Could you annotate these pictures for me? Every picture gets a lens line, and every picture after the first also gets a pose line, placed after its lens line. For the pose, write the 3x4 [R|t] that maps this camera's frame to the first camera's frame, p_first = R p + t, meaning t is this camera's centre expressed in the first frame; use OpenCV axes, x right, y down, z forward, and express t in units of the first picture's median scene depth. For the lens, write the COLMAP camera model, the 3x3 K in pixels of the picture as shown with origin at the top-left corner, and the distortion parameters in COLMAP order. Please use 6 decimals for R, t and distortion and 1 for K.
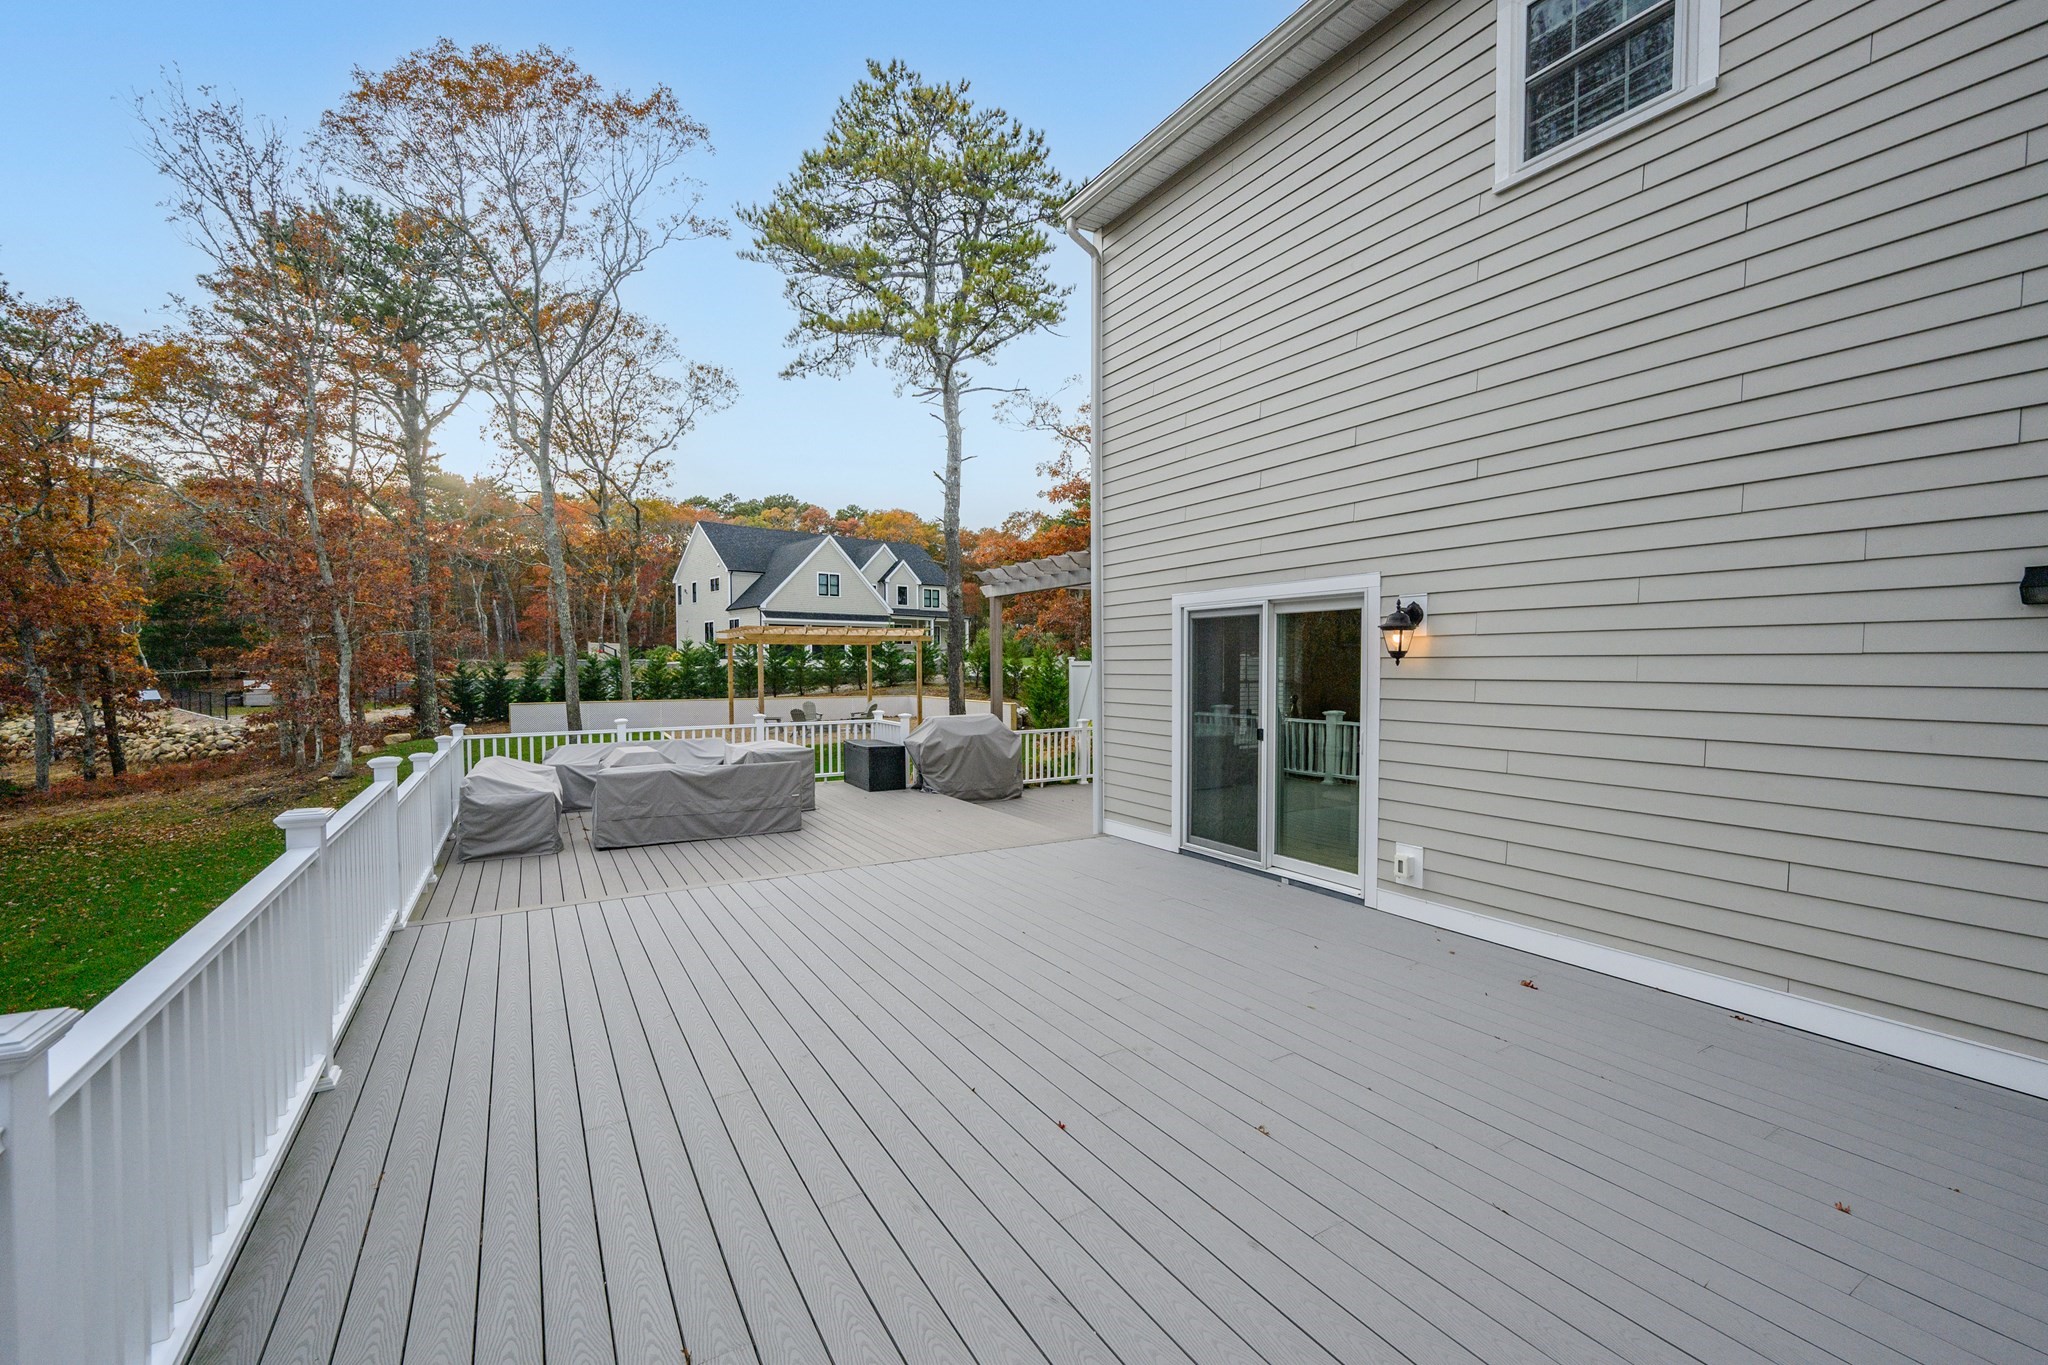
lens RADIAL K [[849.1, 0, 1022.8], [0, 849.1, 683.0], [0, 0, 1]] dist [0.001228, 0.000067]
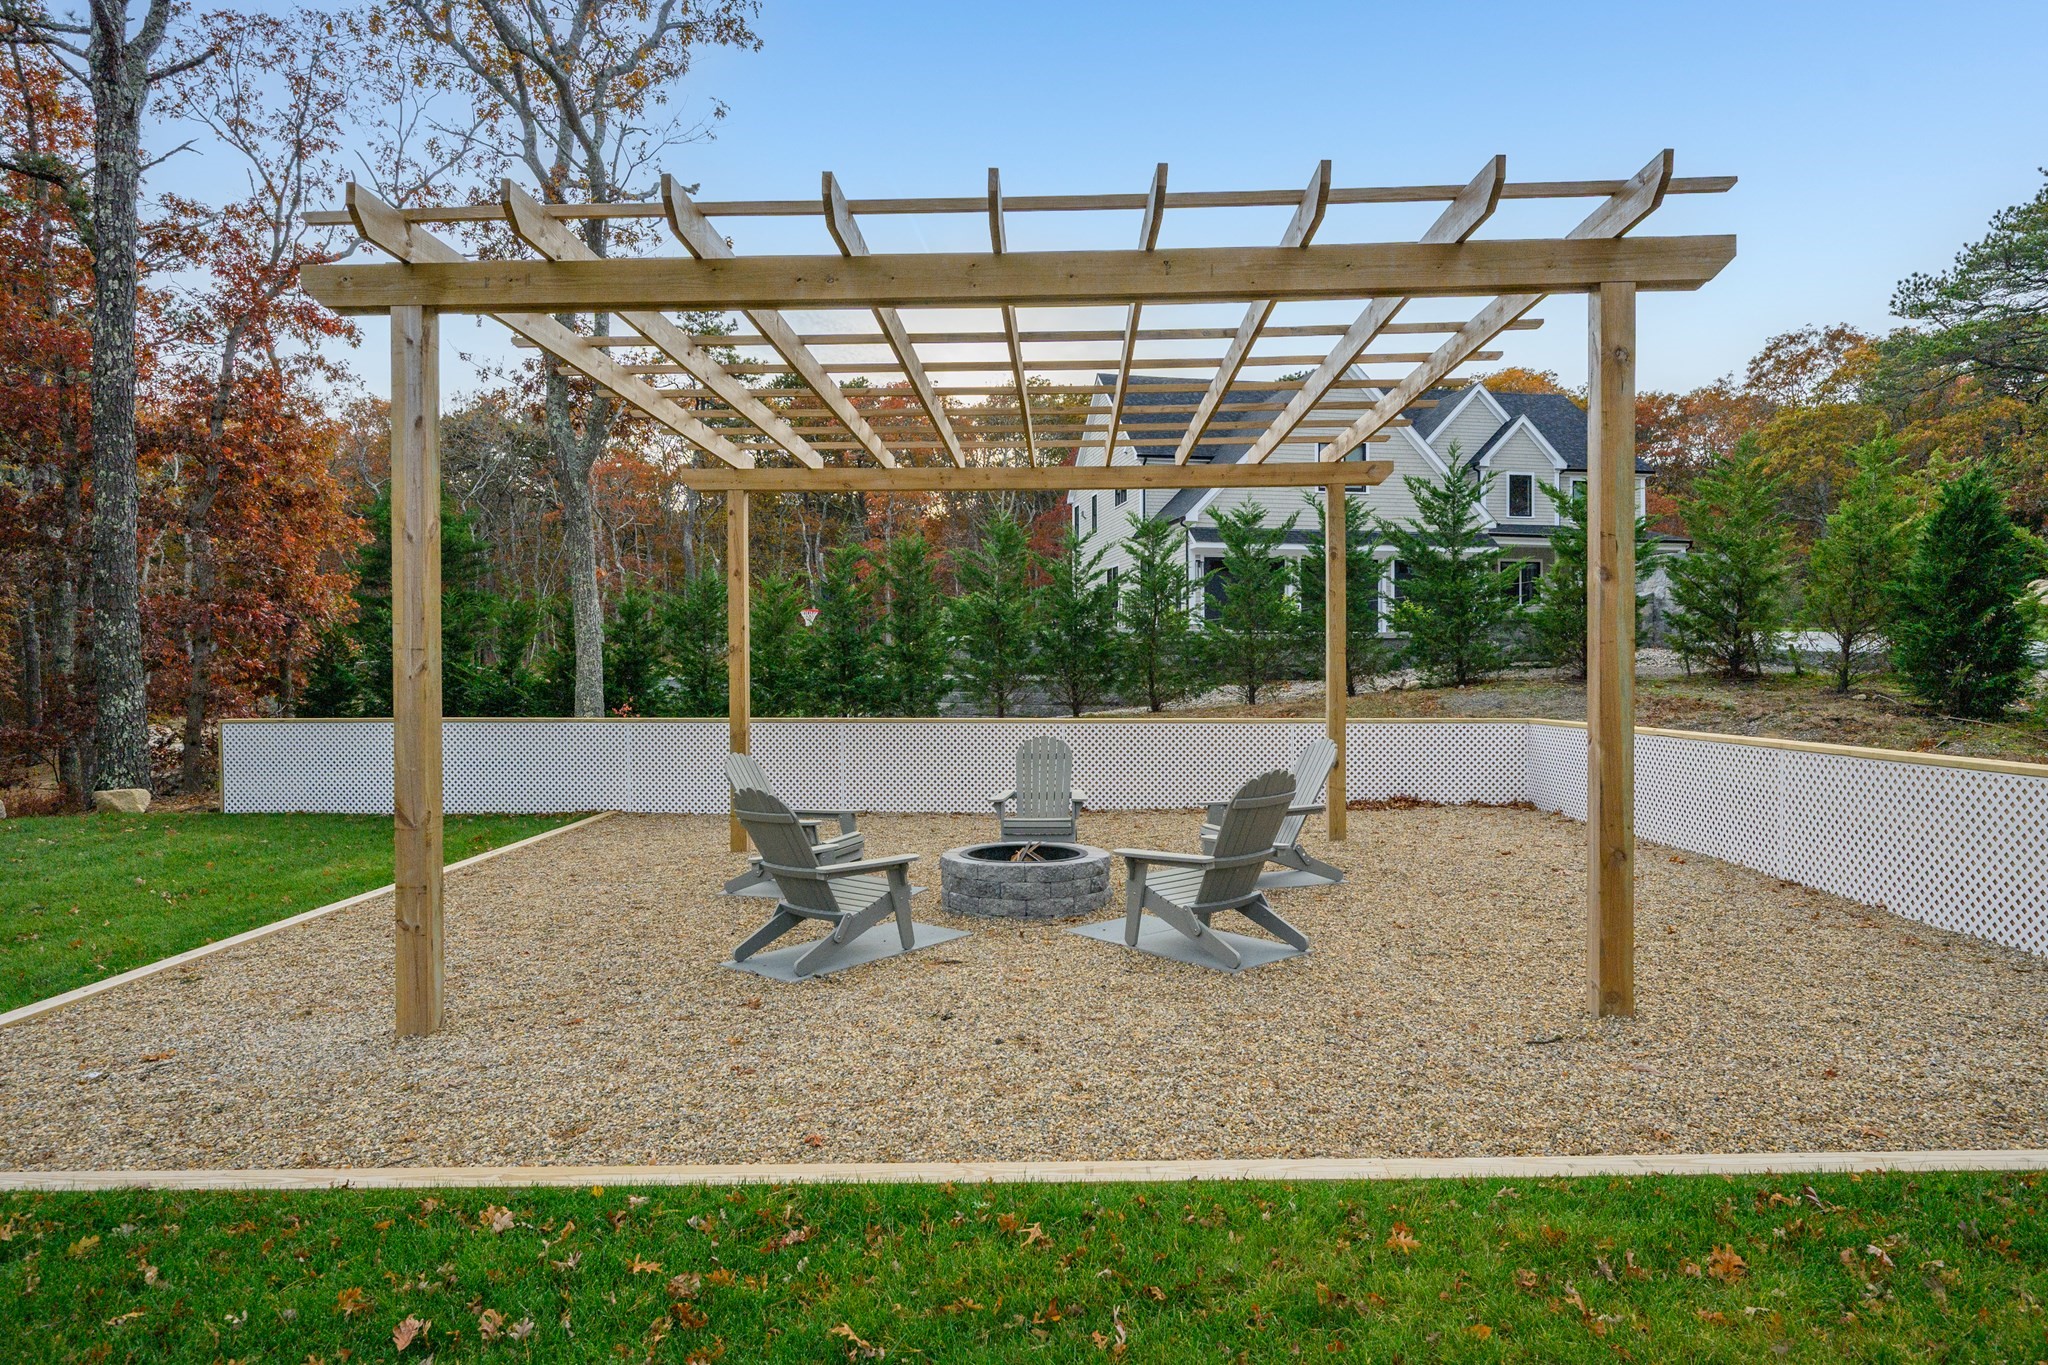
lens RADIAL K [[1194.9, 0, 1019.4], [0, 1194.9, 683.5], [0, 0, 1]] dist [0.002945, 0.000595]
pose [[0.859376, 0.010264, -0.511242, -0.196745], [-0.016086, 0.999846, -0.006966, 0.016669], [0.511092, 0.014210, 0.859409, 1.414446]]
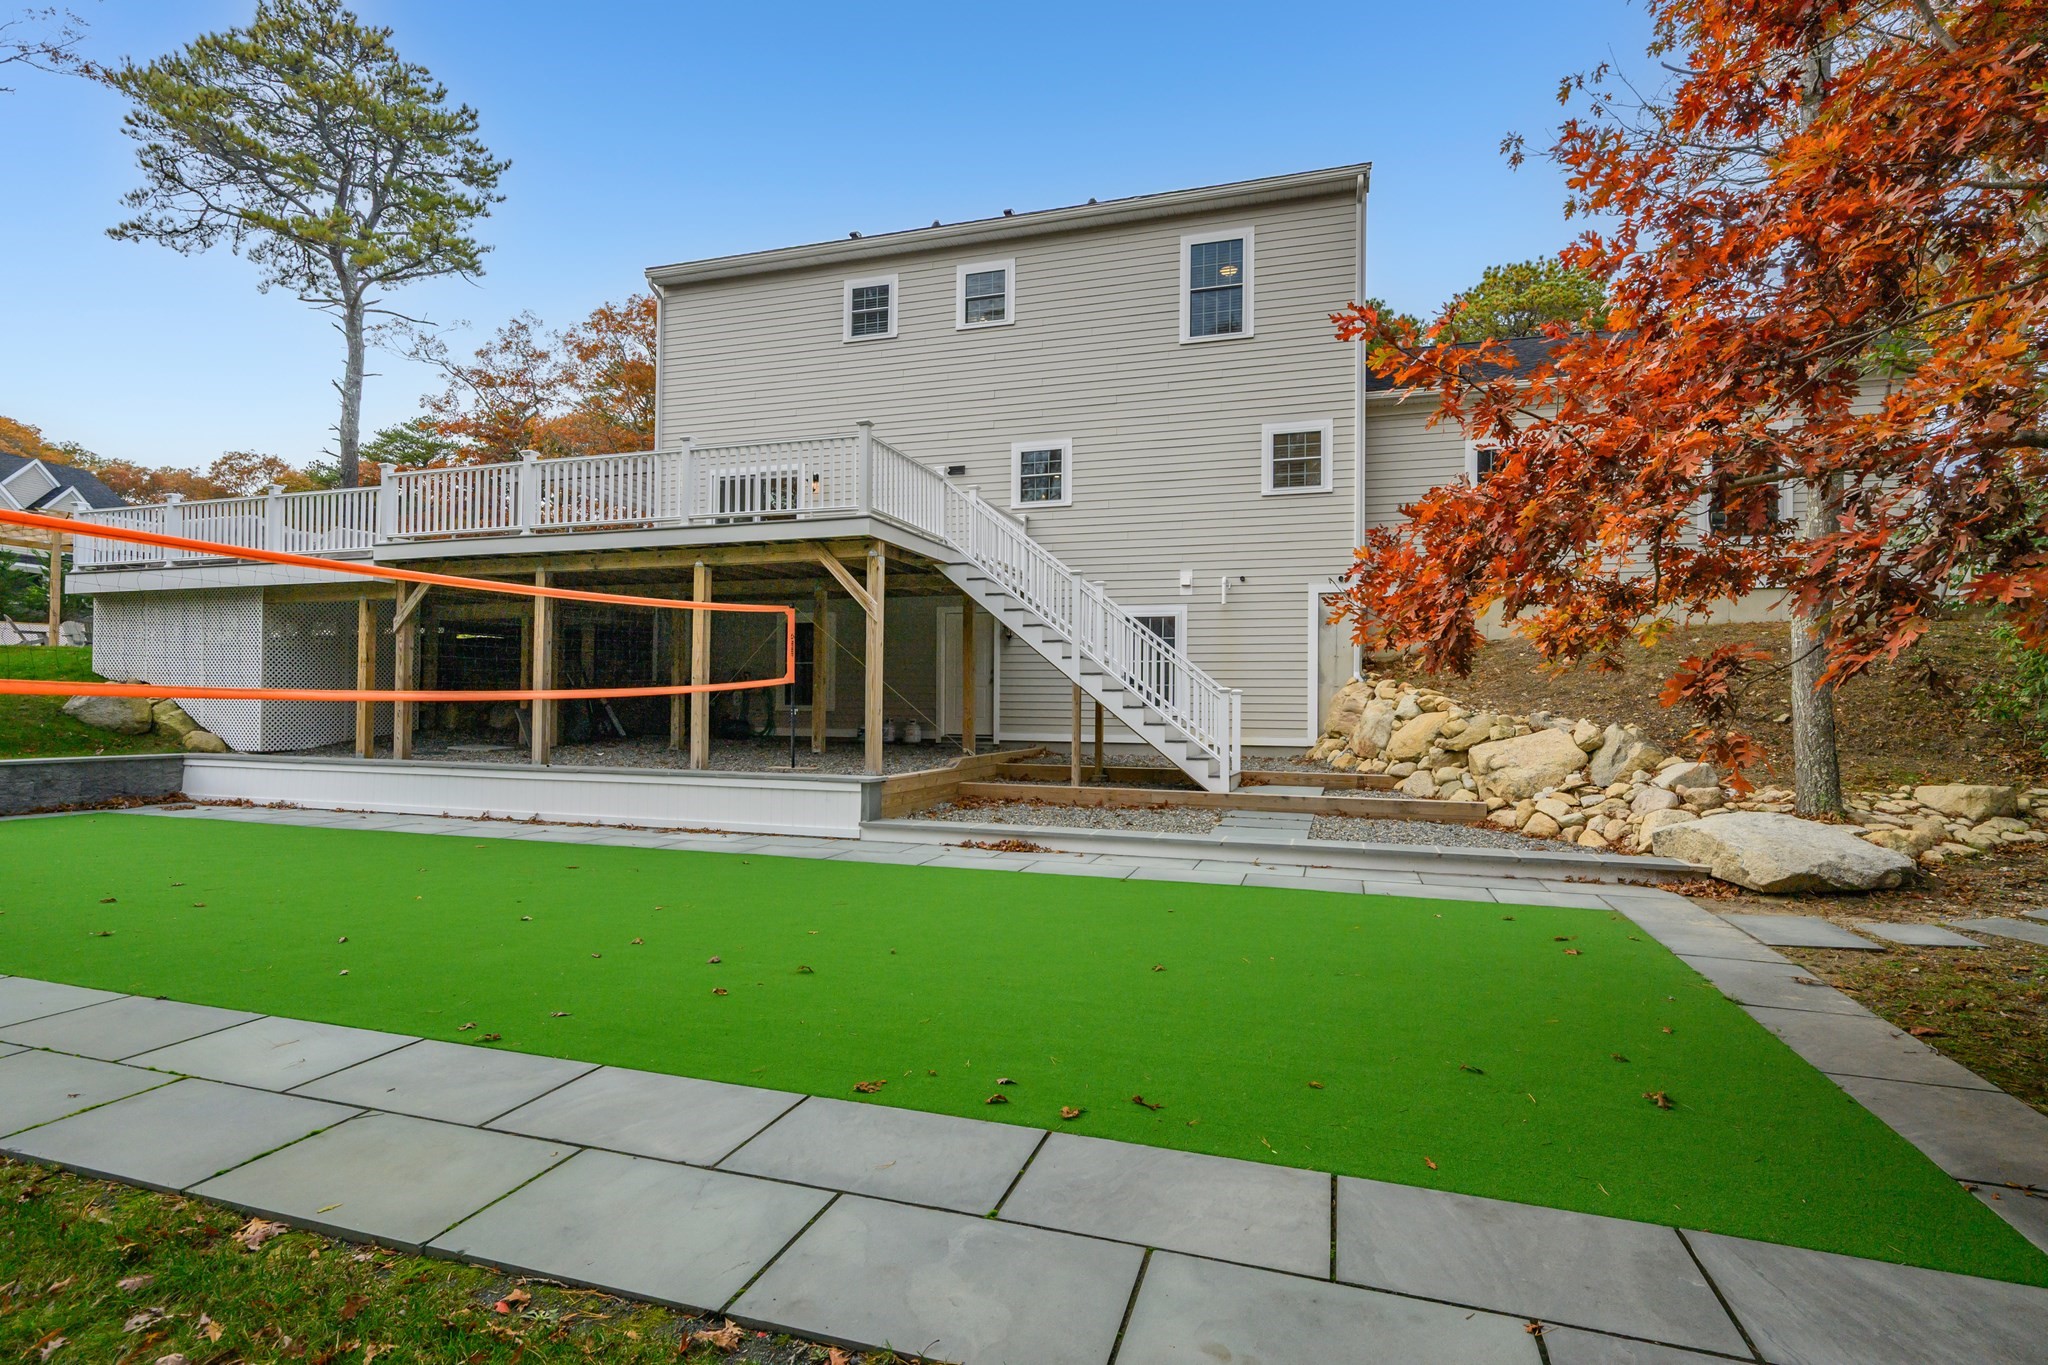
lens RADIAL K [[967.6, 0, 1036.2], [0, 967.6, 686.6], [0, 0, 1]] dist [-0.000522, -0.000219]
pose [[0.737381, 0.020930, 0.675153, -0.377195], [0.004118, 0.999362, -0.035479, 0.236766], [-0.675465, 0.028942, 0.736824, -0.599732]]
